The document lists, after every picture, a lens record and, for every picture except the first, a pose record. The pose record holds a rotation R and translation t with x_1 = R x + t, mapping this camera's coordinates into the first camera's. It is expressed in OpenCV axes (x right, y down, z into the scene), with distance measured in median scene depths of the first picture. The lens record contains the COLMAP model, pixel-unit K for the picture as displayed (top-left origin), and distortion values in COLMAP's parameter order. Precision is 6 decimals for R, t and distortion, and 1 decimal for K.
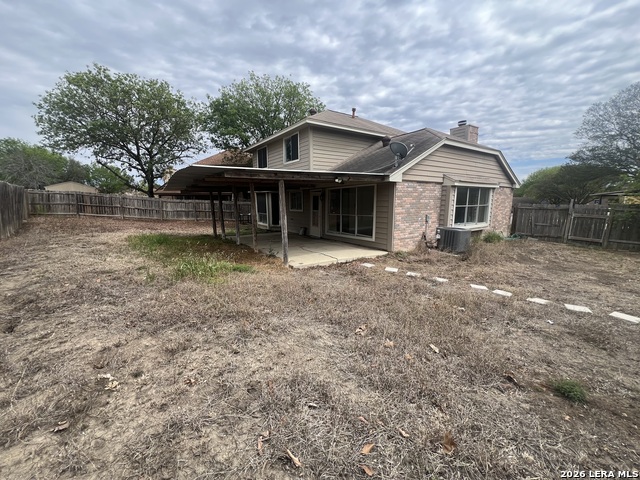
lens RADIAL K [[256.9, 0, 318.8], [0, 256.9, 238.6], [0, 0, 1]] dist [-0.000991, 0.000048]
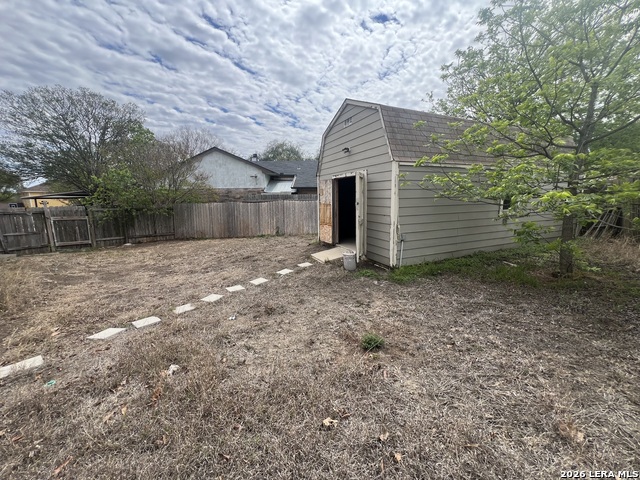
lens RADIAL K [[256.9, 0, 318.8], [0, 256.9, 238.6], [0, 0, 1]] dist [-0.000991, 0.000048]
pose [[-0.176947, -0.147268, 0.973140, -0.028541], [0.164948, 0.970321, 0.176834, -0.038231], [-0.970300, 0.191808, -0.147404, 0.328793]]
